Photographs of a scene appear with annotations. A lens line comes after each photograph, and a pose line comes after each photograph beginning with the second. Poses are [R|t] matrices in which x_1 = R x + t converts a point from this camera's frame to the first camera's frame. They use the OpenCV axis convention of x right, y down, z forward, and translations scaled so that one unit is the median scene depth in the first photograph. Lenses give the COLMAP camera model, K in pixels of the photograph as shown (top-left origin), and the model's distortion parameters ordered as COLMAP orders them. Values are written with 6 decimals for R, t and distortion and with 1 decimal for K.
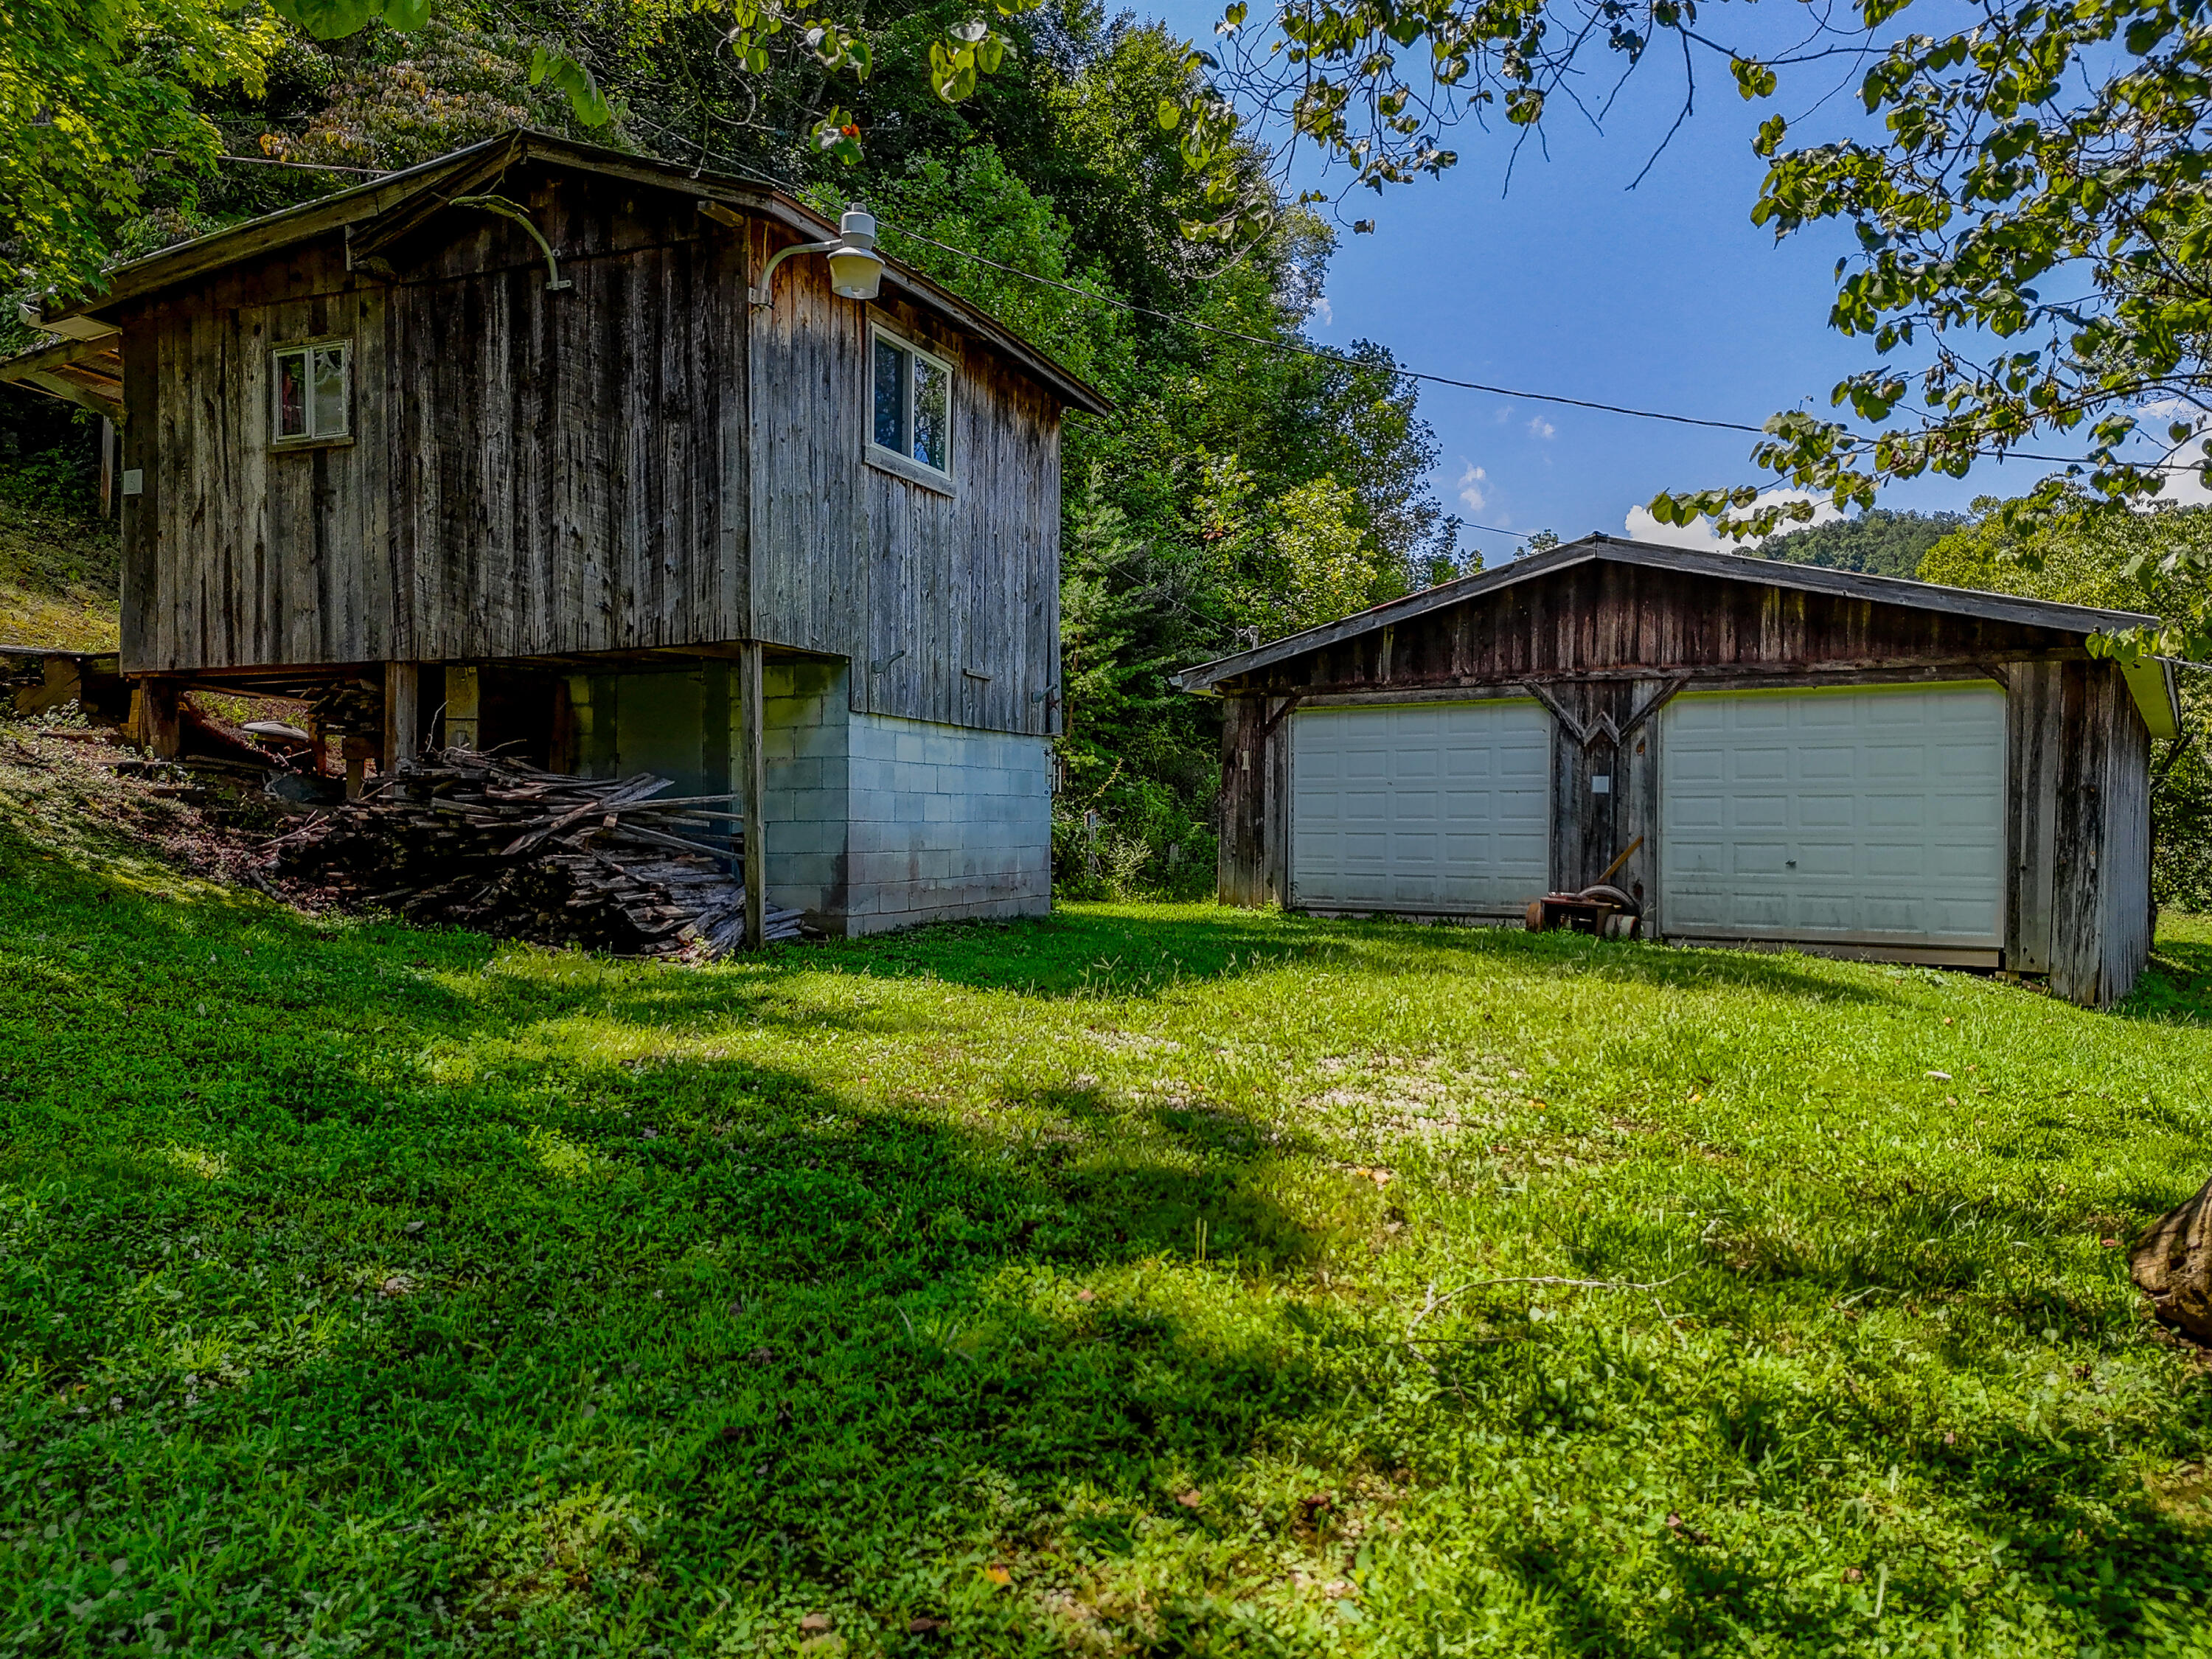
lens RADIAL K [[1680.0, 0, 1105.6], [0, 1680.0, 829.3], [0, 0, 1]] dist [0.054861, -0.020754]
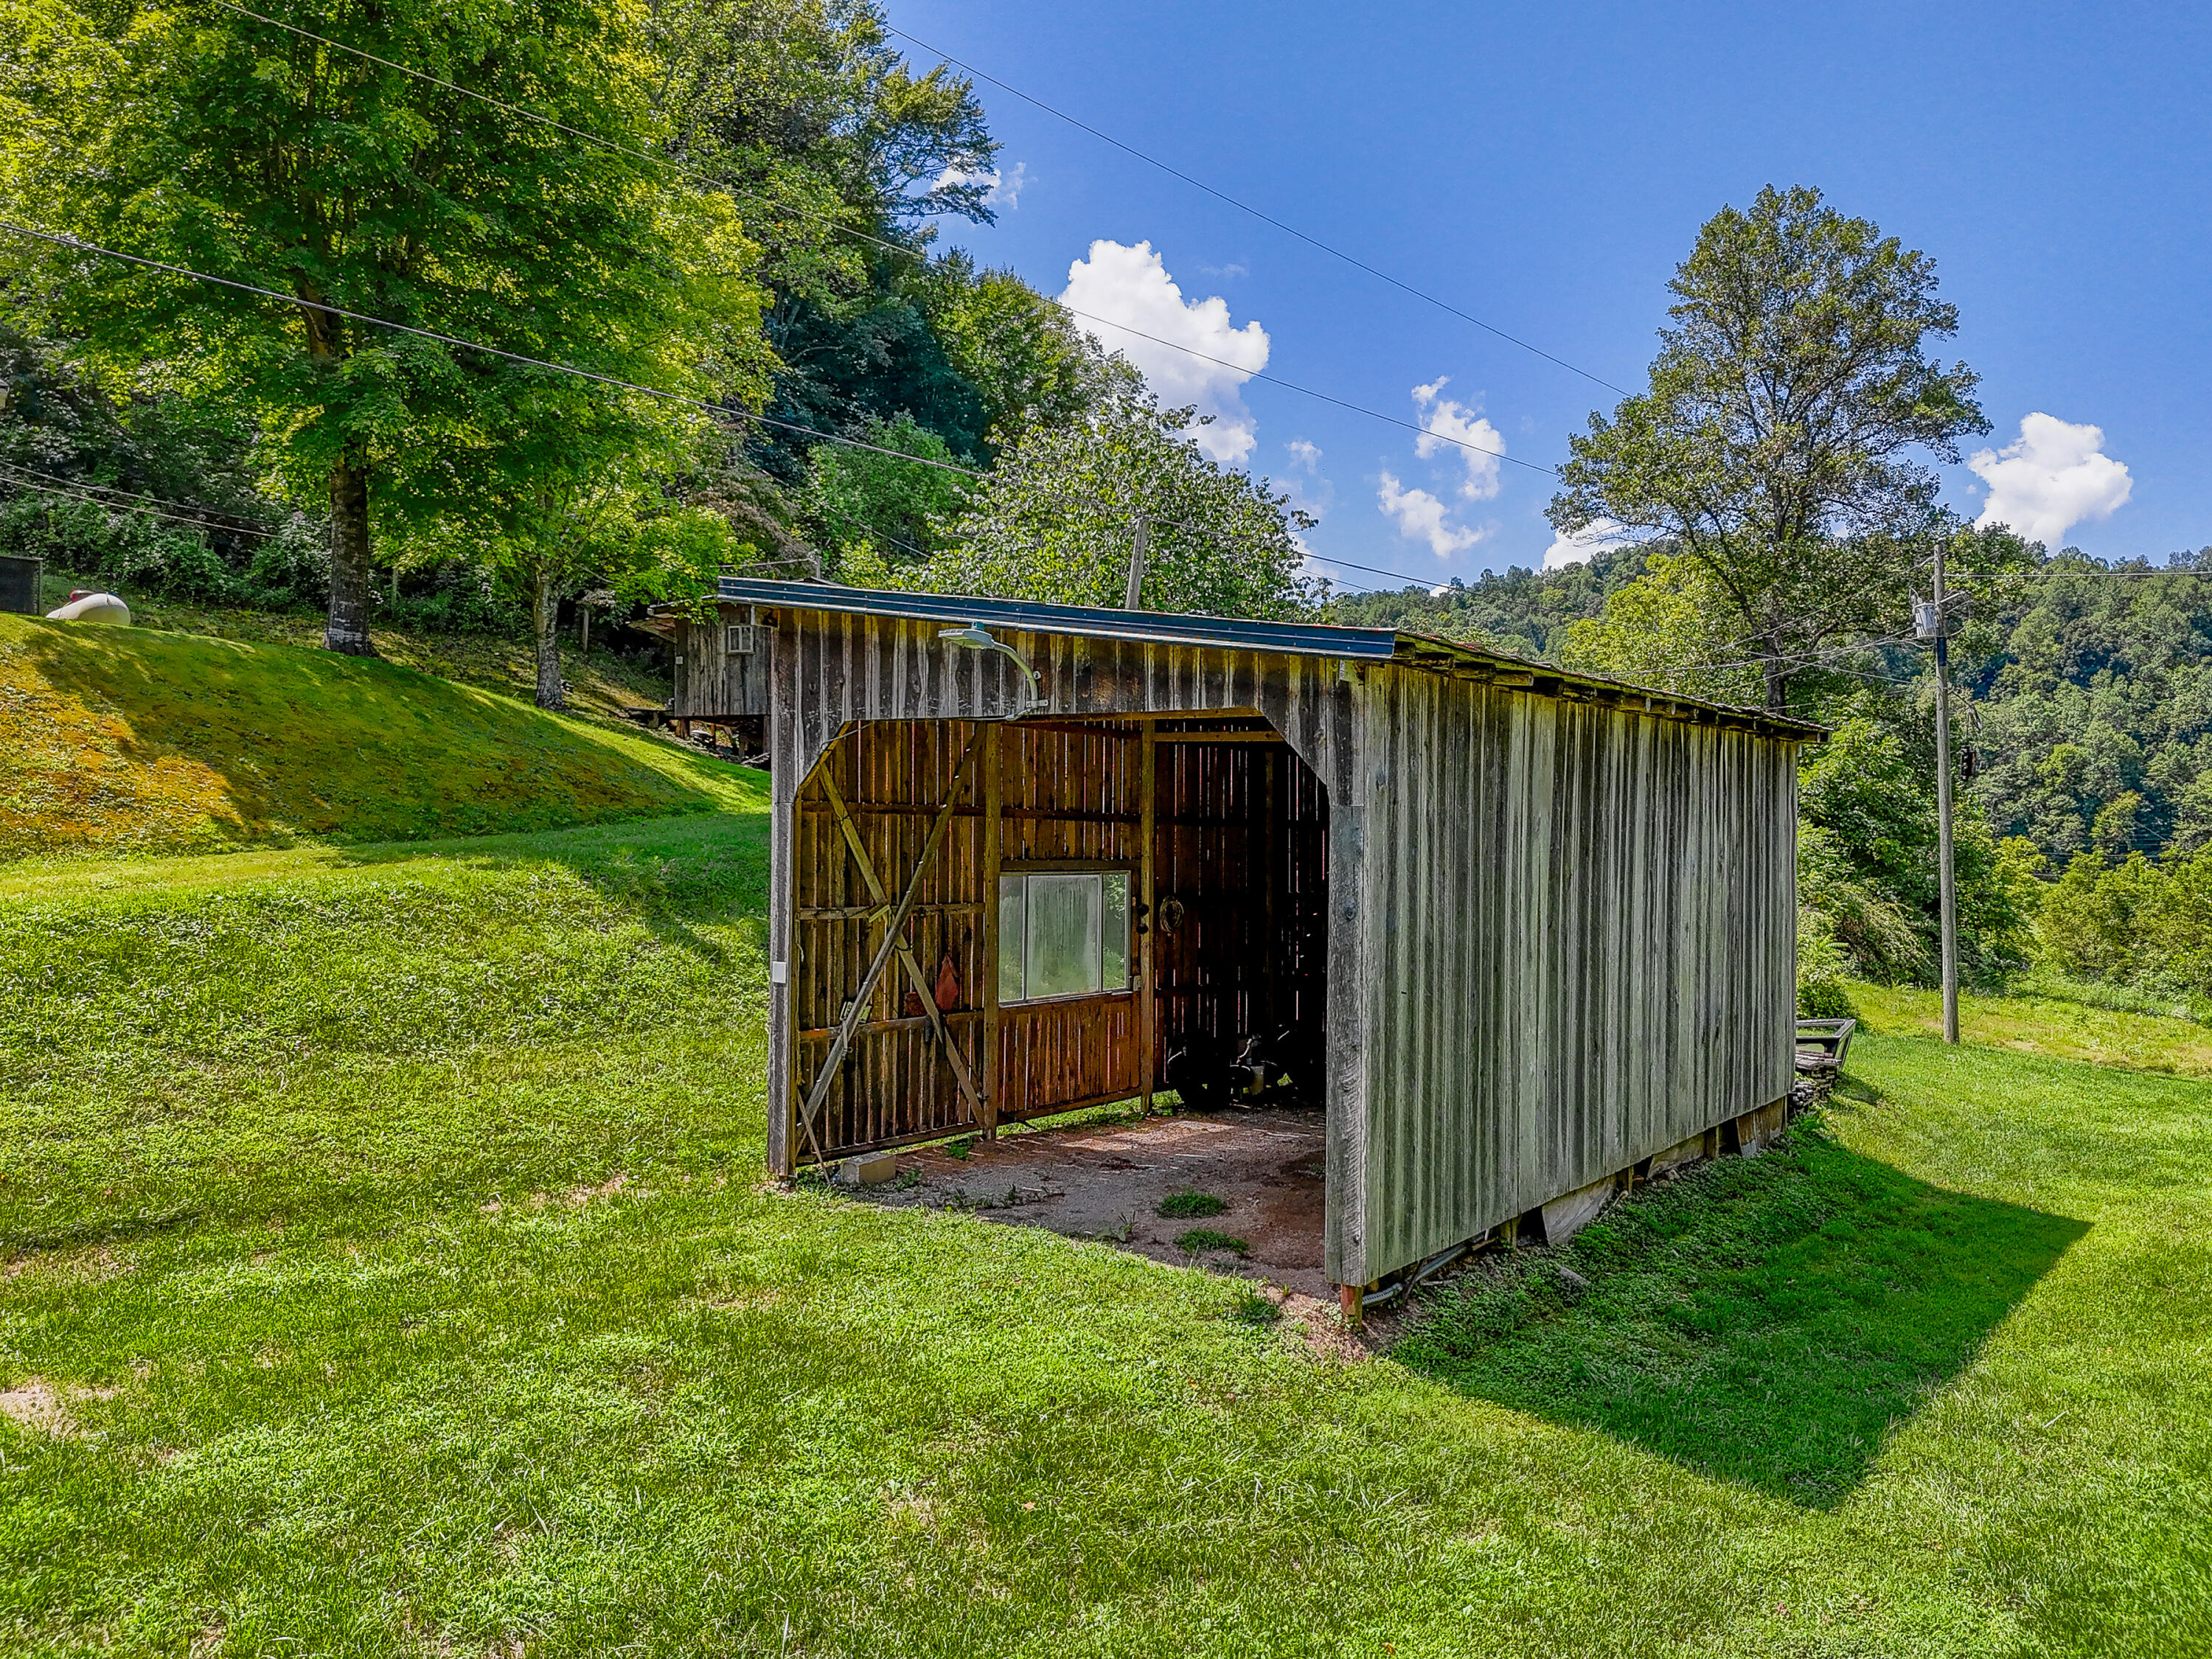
lens RADIAL K [[1680.0, 0, 1105.7], [0, 1680.0, 824.6], [0, 0, 1]] dist [0.054861, -0.020754]
pose [[0.997441, 0.000632, 0.071493, 0.041086], [-0.000758, 0.999998, 0.001735, 0.120734], [-0.071492, -0.001785, 0.997440, -2.482446]]
